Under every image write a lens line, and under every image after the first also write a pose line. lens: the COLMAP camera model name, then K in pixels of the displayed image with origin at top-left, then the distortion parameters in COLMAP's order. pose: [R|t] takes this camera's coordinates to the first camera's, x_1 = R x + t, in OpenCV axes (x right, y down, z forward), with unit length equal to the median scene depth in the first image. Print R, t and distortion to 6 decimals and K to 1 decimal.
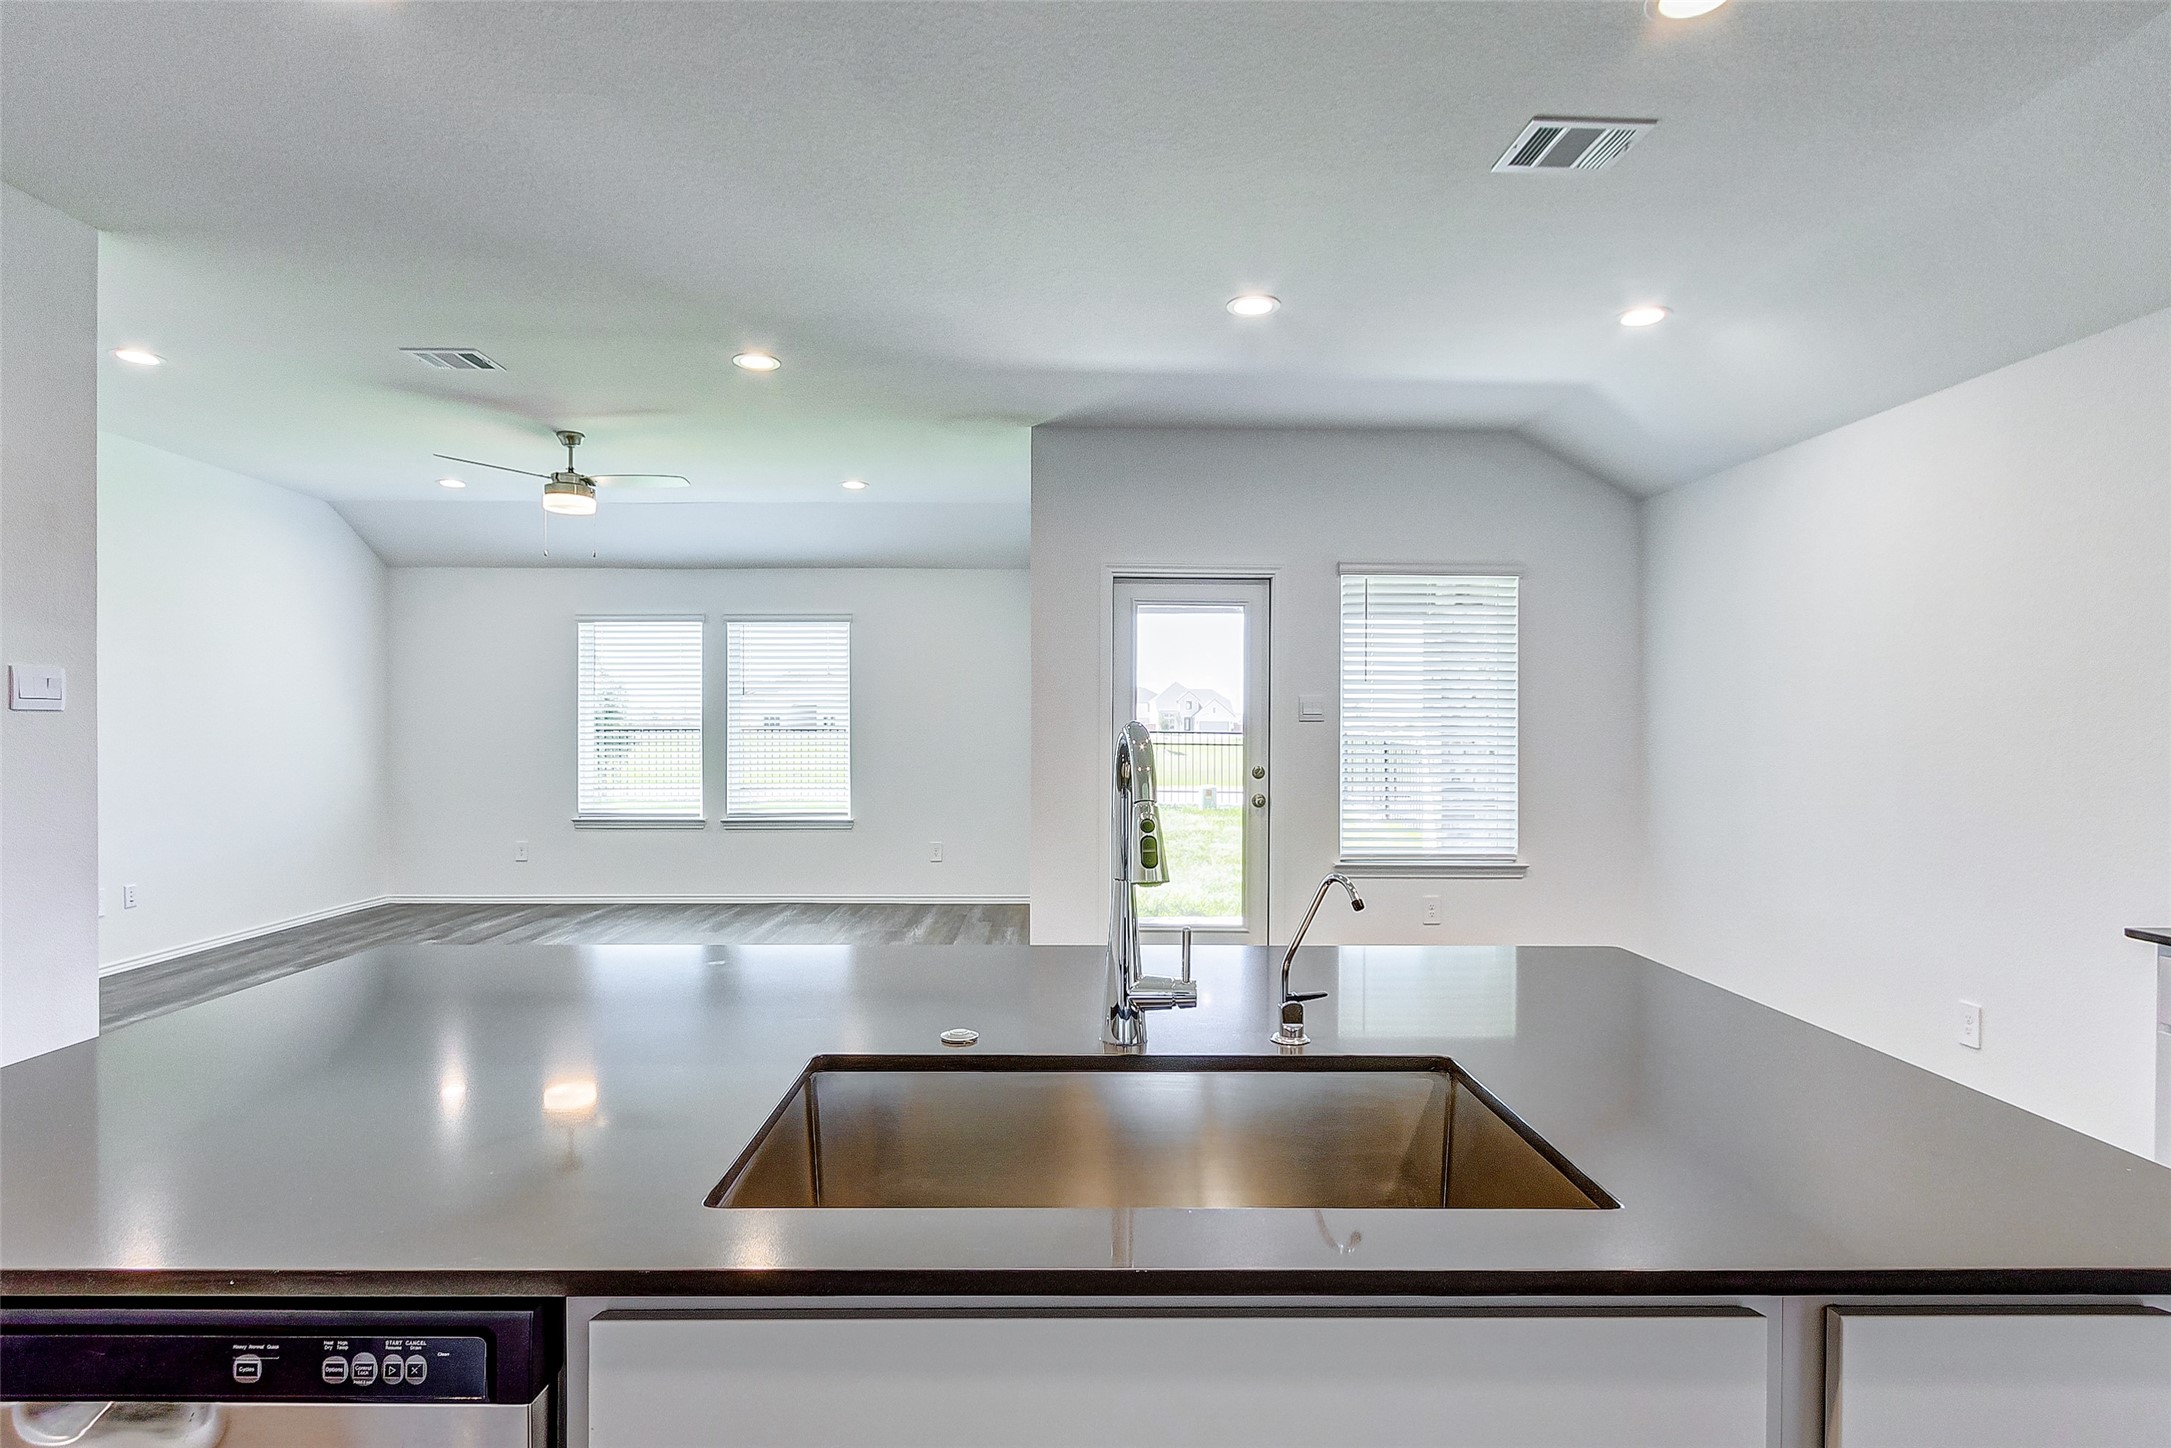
lens RADIAL K [[1123.2, 0, 1066.8], [0, 1123.2, 730.0], [0, 0, 1]] dist [-0.000755, 0.000063]
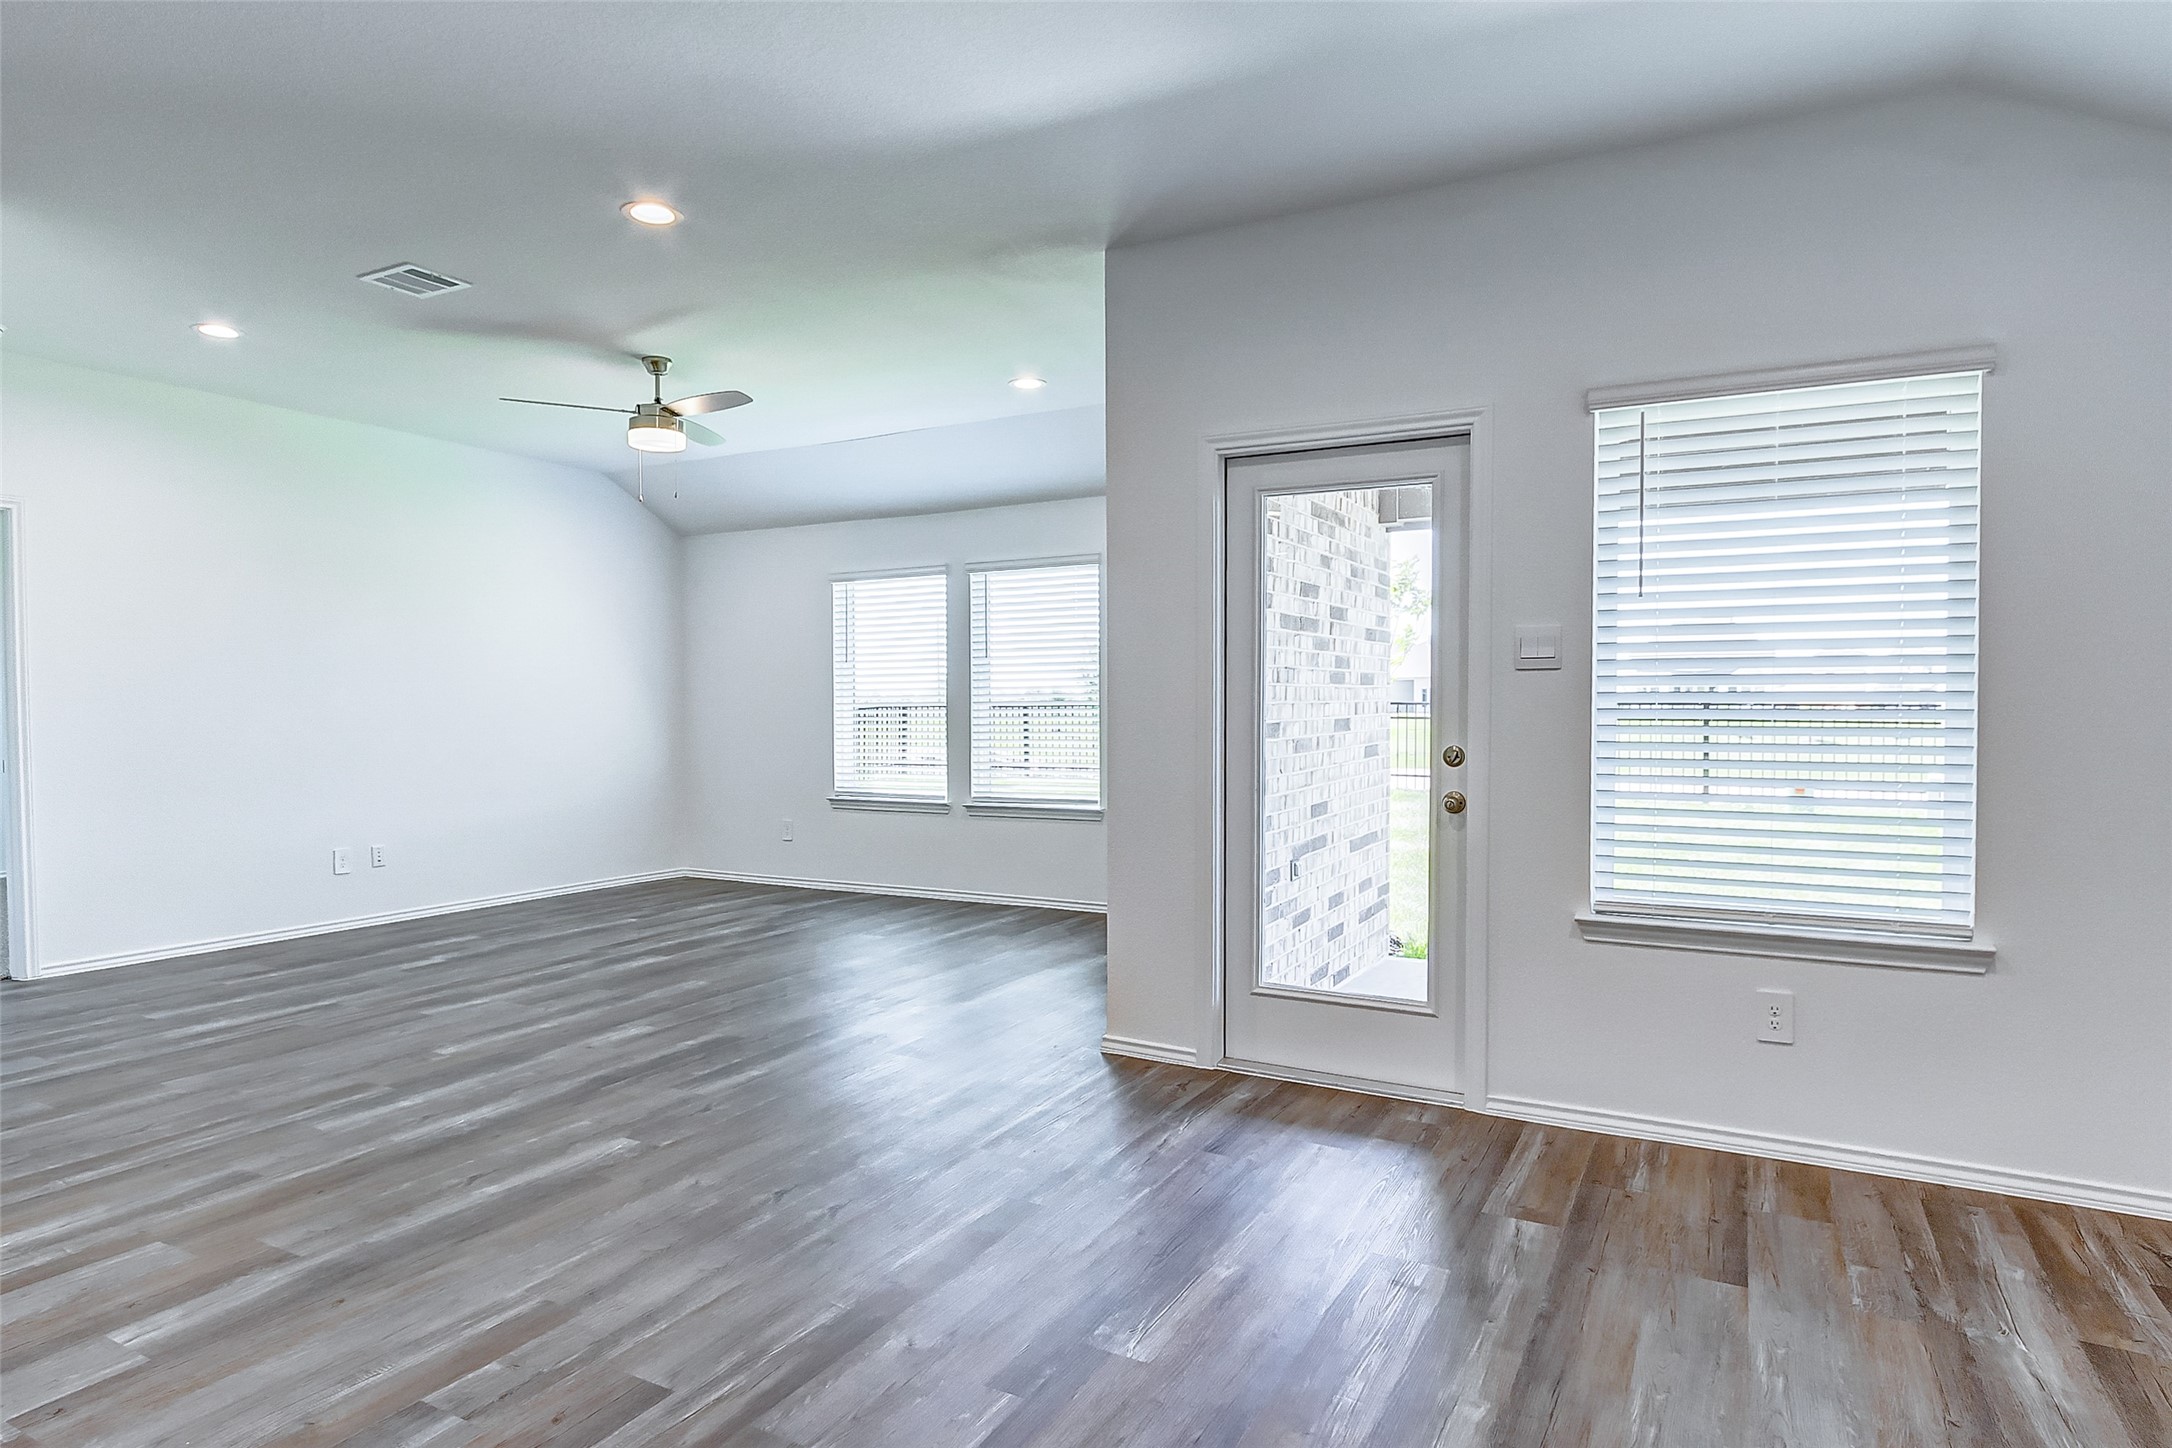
lens RADIAL K [[1224.5, 0, 1077.7], [0, 1224.5, 735.3], [0, 0, 1]] dist [0.006758, -0.002479]
pose [[0.870270, 0.006849, -0.492527, 0.319197], [0.003423, 0.999795, 0.019951, 0.012708], [0.492563, -0.019049, 0.870068, 0.323080]]
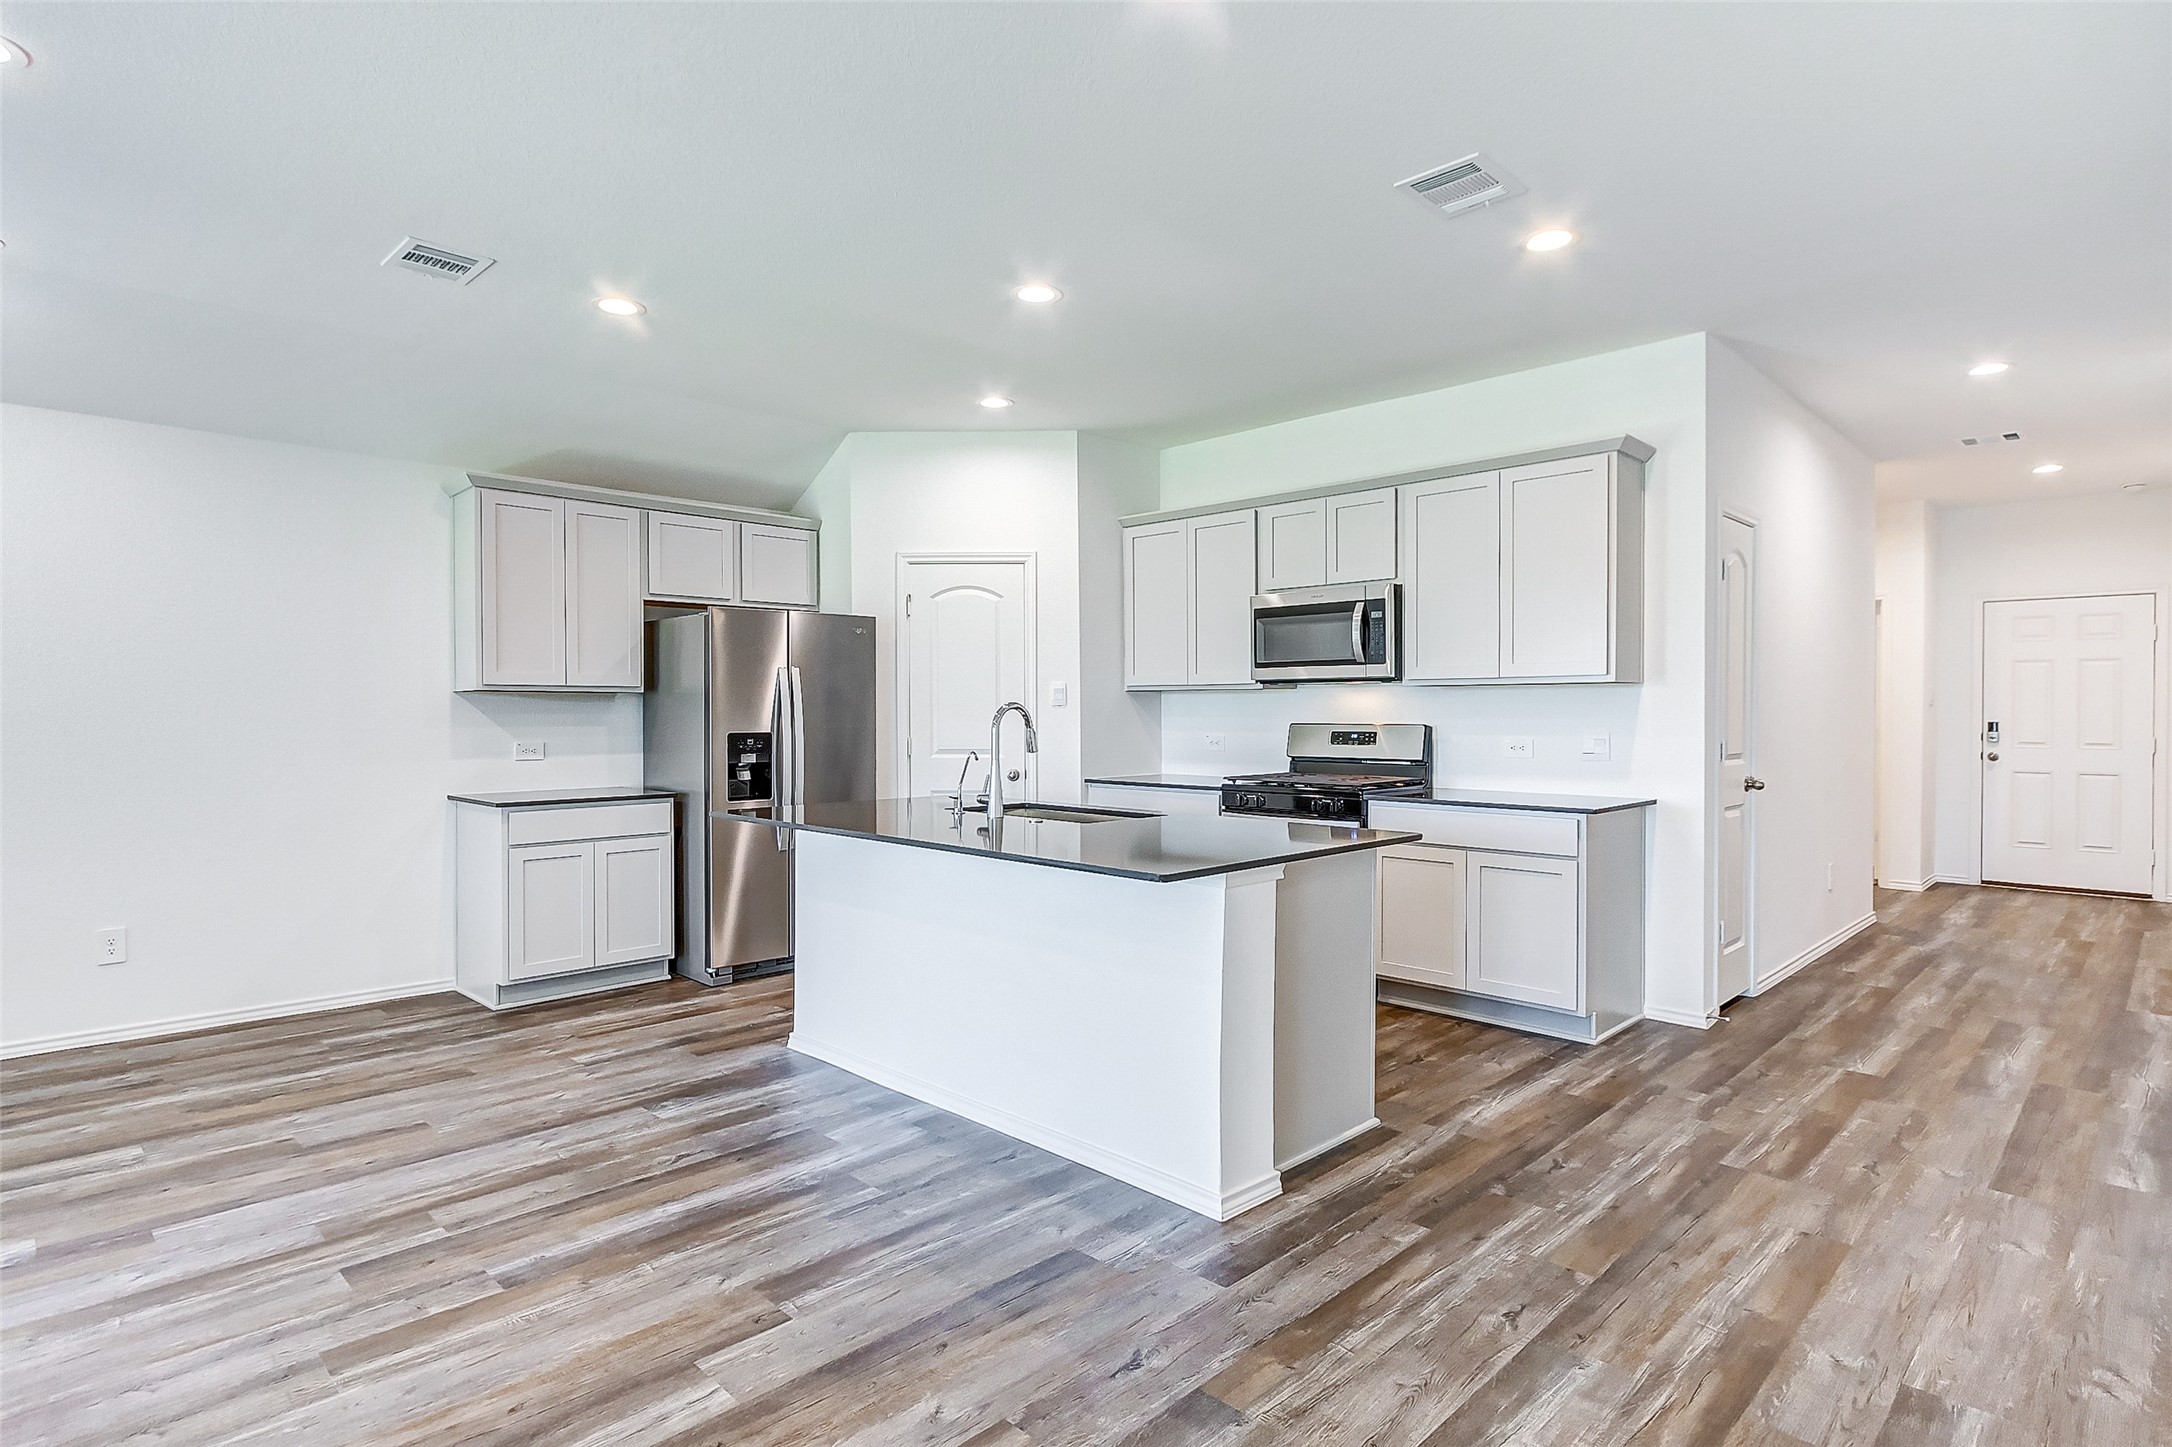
lens RADIAL K [[1123.8, 0, 1082.9], [0, 1123.8, 712.8], [0, 0, 1]] dist [-0.000755, 0.000063]
pose [[-0.701843, -0.005469, 0.712310, -0.504260], [-0.000227, 0.999972, 0.007454, 0.000345], [-0.712331, 0.005070, -0.701825, 0.692287]]
